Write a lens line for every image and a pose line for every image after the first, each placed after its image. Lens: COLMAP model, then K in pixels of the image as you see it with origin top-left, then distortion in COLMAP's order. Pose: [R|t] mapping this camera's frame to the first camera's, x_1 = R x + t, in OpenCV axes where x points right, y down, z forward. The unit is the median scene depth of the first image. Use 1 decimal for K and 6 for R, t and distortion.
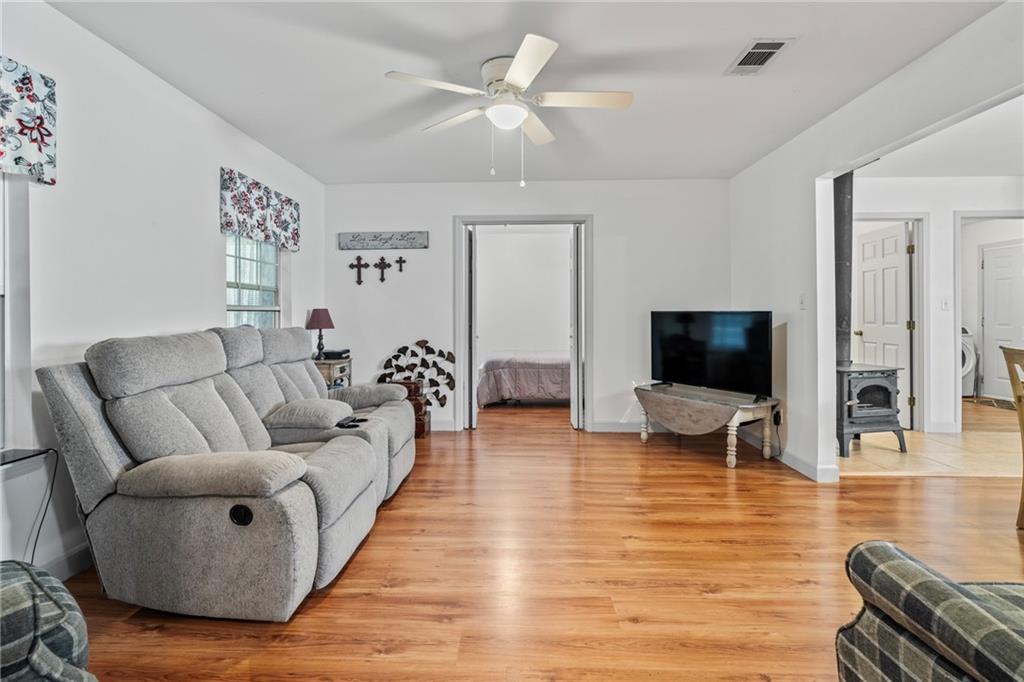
lens RADIAL K [[481.6, 0, 500.6], [0, 481.6, 314.5], [0, 0, 1]] dist [-0.003079, 0.000426]
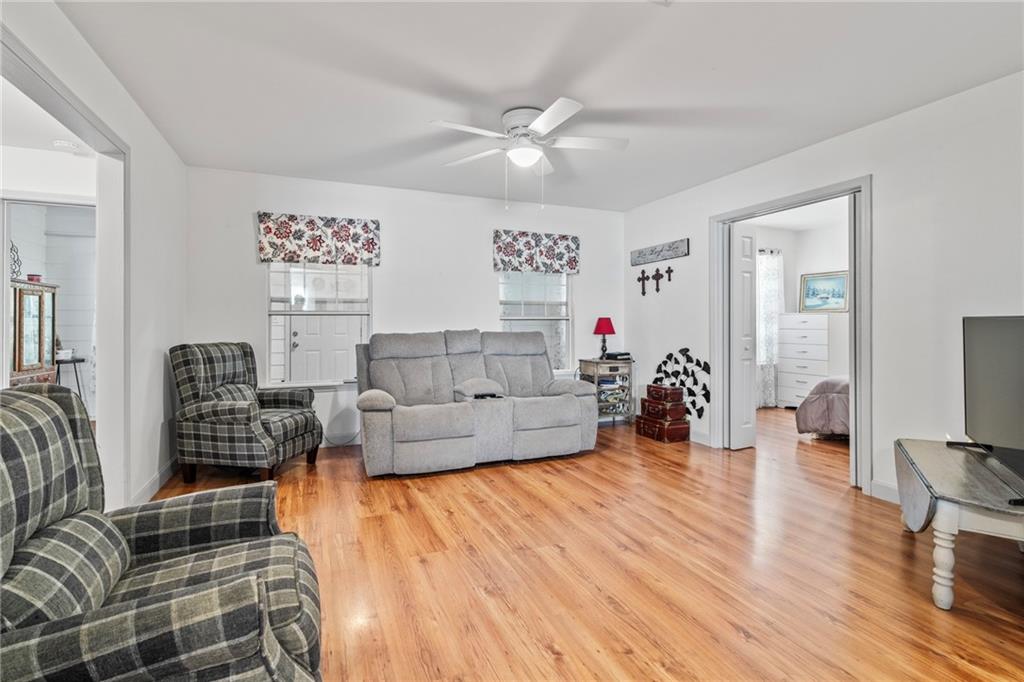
lens RADIAL K [[468.6, 0, 500.5], [0, 468.6, 322.3], [0, 0, 1]] dist [-0.003956, 0.000273]
pose [[0.416476, 0.000143, -0.909147, 0.757868], [0.000333, 1.000000, 0.000310, -0.000829], [0.909147, -0.000432, 0.416476, 0.338185]]
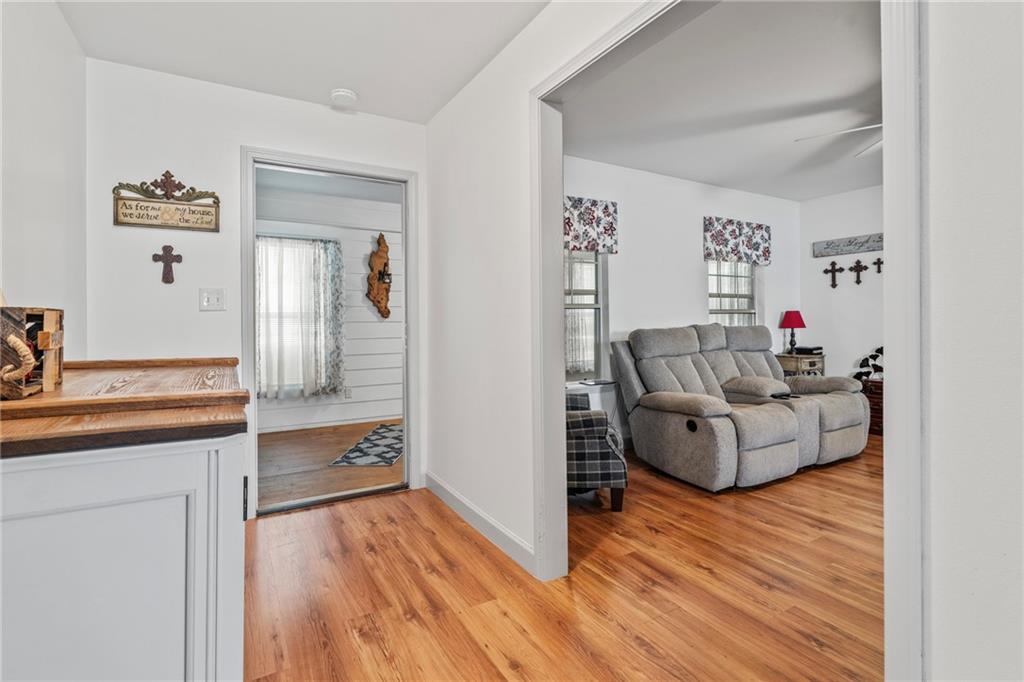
lens RADIAL K [[481.6, 0, 500.6], [0, 481.6, 314.5], [0, 0, 1]] dist [-0.003079, 0.000426]
pose [[0.530416, -0.005874, -0.847717, 0.309307], [0.004839, 0.999981, -0.003901, -0.002027], [0.847724, -0.002033, 0.530434, -0.288512]]
